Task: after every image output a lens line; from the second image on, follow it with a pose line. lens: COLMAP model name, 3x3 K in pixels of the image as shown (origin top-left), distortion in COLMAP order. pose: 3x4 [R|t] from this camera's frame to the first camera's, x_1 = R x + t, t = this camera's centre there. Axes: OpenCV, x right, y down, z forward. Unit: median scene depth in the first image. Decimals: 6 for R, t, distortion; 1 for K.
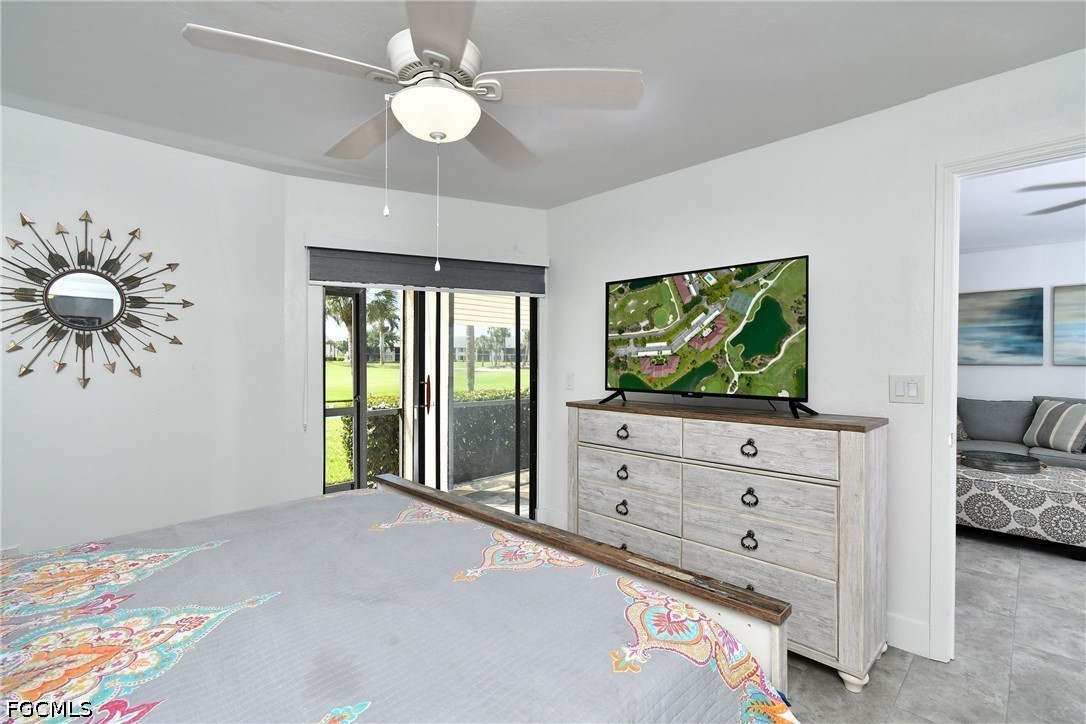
lens RADIAL K [[498.9, 0, 541.1], [0, 498.9, 363.2], [0, 0, 1]] dist [0.000764, -0.000470]
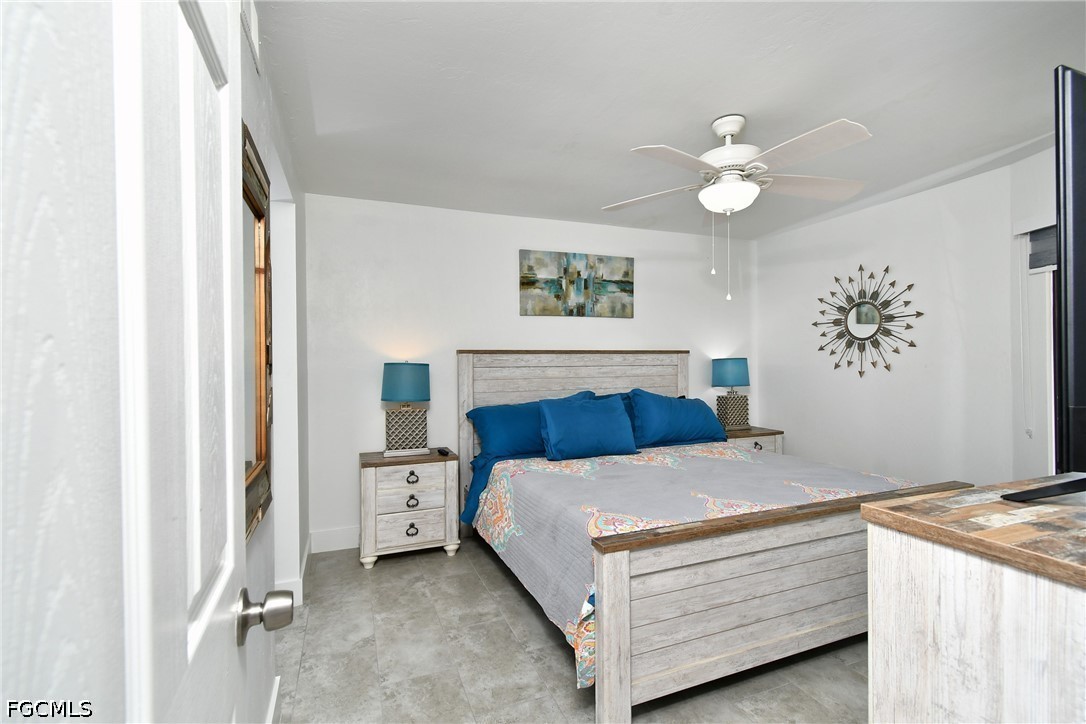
lens RADIAL K [[498.9, 0, 548.8], [0, 498.9, 362.3], [0, 0, 1]] dist [0.000764, -0.000470]
pose [[-0.387101, 0.001562, -0.922036, 0.888861], [-0.001496, 0.999996, 0.002323, 0.000098], [0.922036, 0.002279, -0.387098, 0.693561]]
